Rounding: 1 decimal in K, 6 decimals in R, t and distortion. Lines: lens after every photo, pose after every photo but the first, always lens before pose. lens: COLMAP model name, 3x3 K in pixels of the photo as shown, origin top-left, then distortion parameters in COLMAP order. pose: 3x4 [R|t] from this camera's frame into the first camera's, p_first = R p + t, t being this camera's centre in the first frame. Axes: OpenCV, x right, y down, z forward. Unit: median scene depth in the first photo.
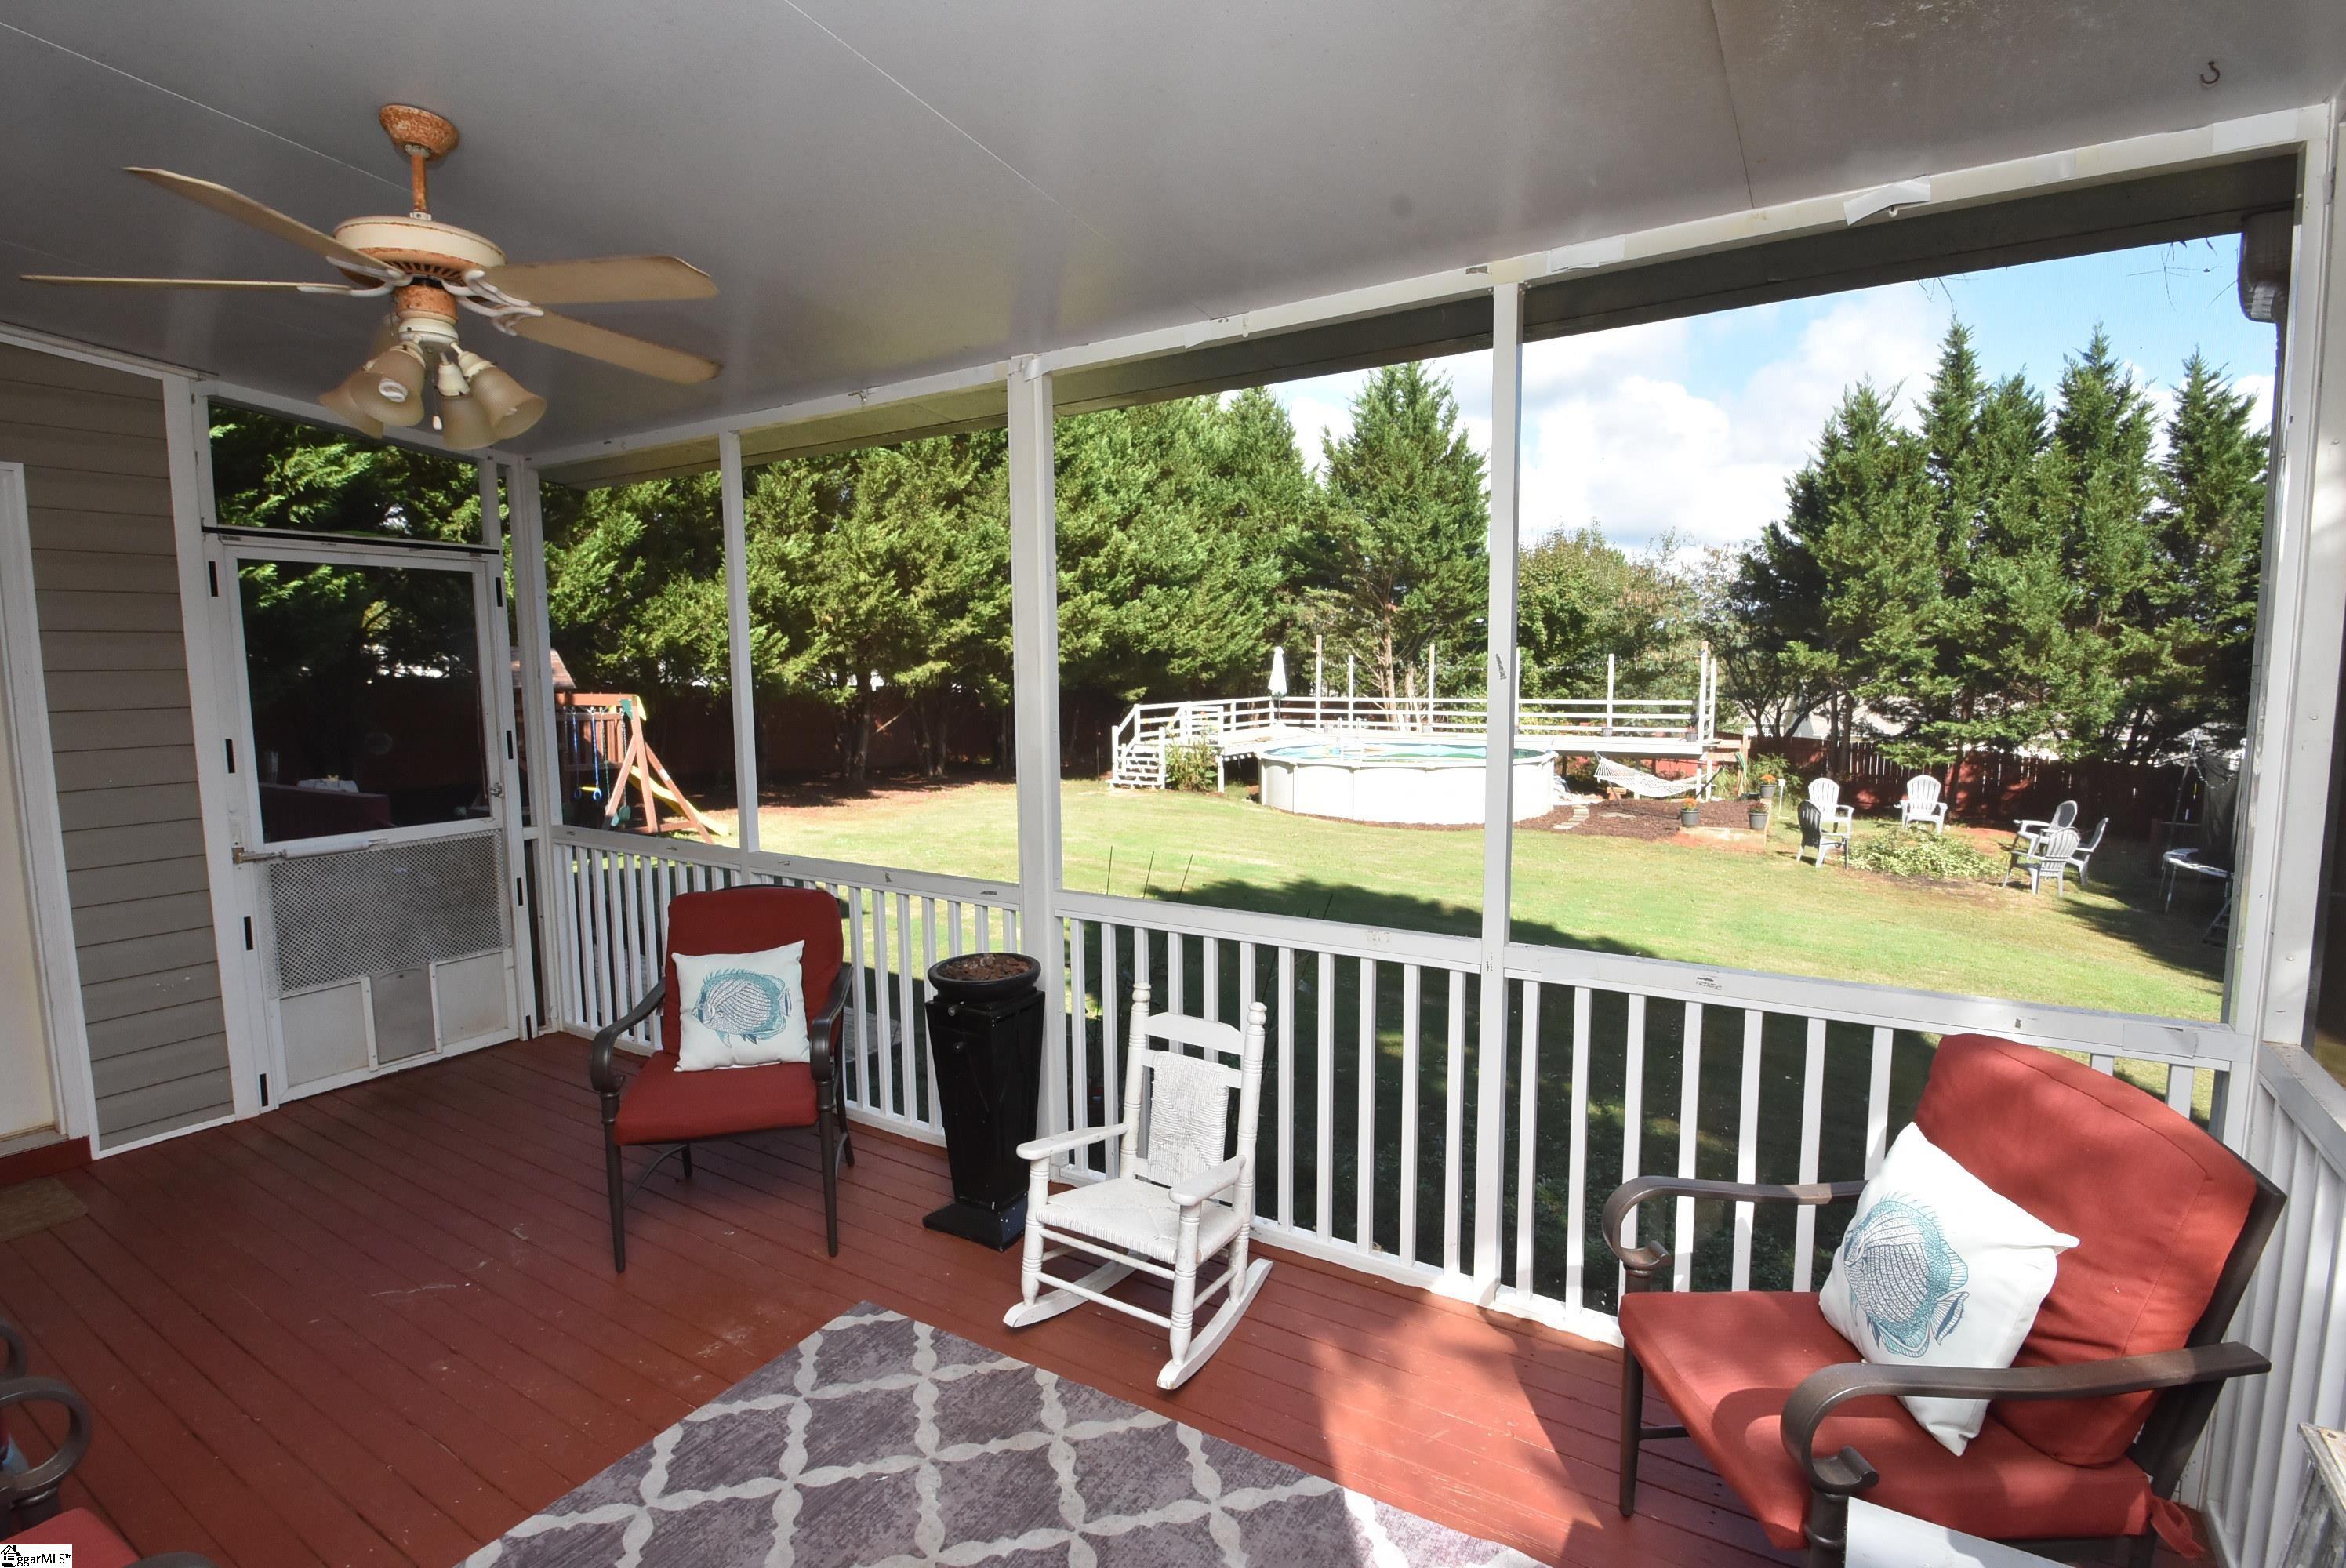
lens RADIAL K [[1128.0, 0, 1151.4], [0, 1128.0, 784.9], [0, 0, 1]] dist [-0.011300, 0.000010]
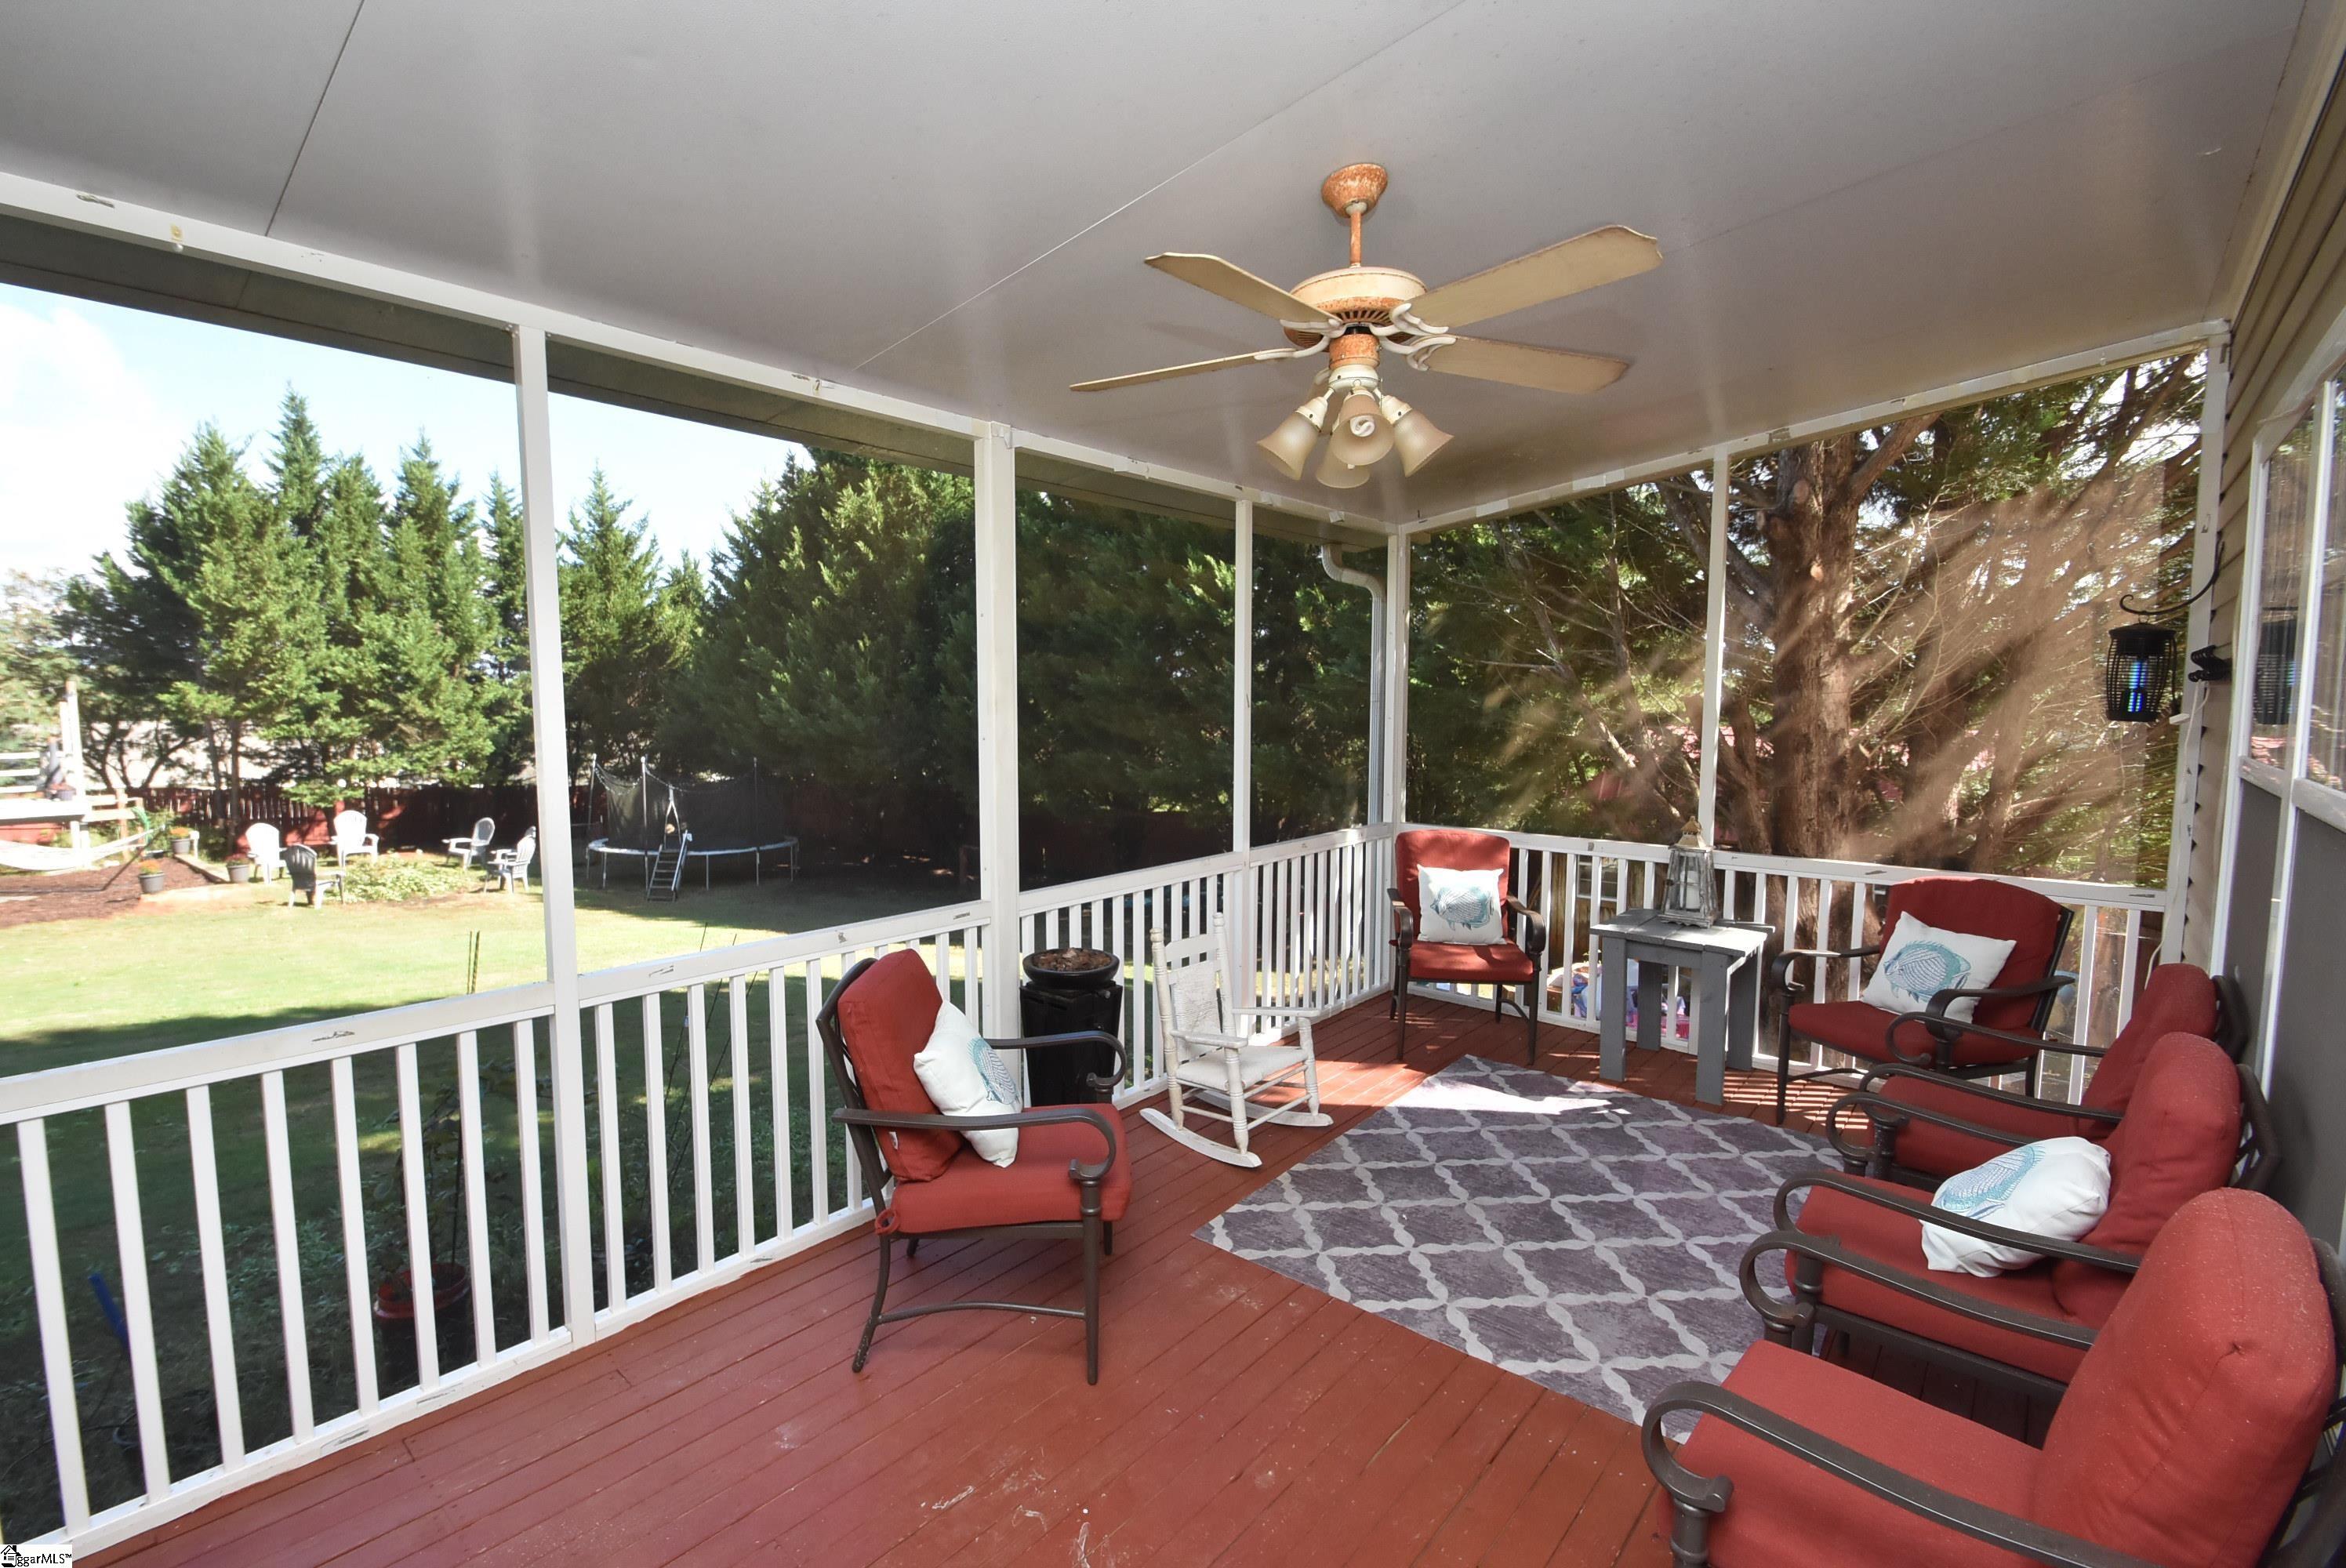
lens RADIAL K [[1031.3, 0, 1126.5], [0, 1031.3, 784.8], [0, 0, 1]] dist [0.002762, -0.008794]
pose [[0.164685, -0.073879, 0.983575, -0.164916], [0.107936, 0.992552, 0.056481, -0.009522], [-0.980423, 0.096862, 0.171433, 0.106833]]
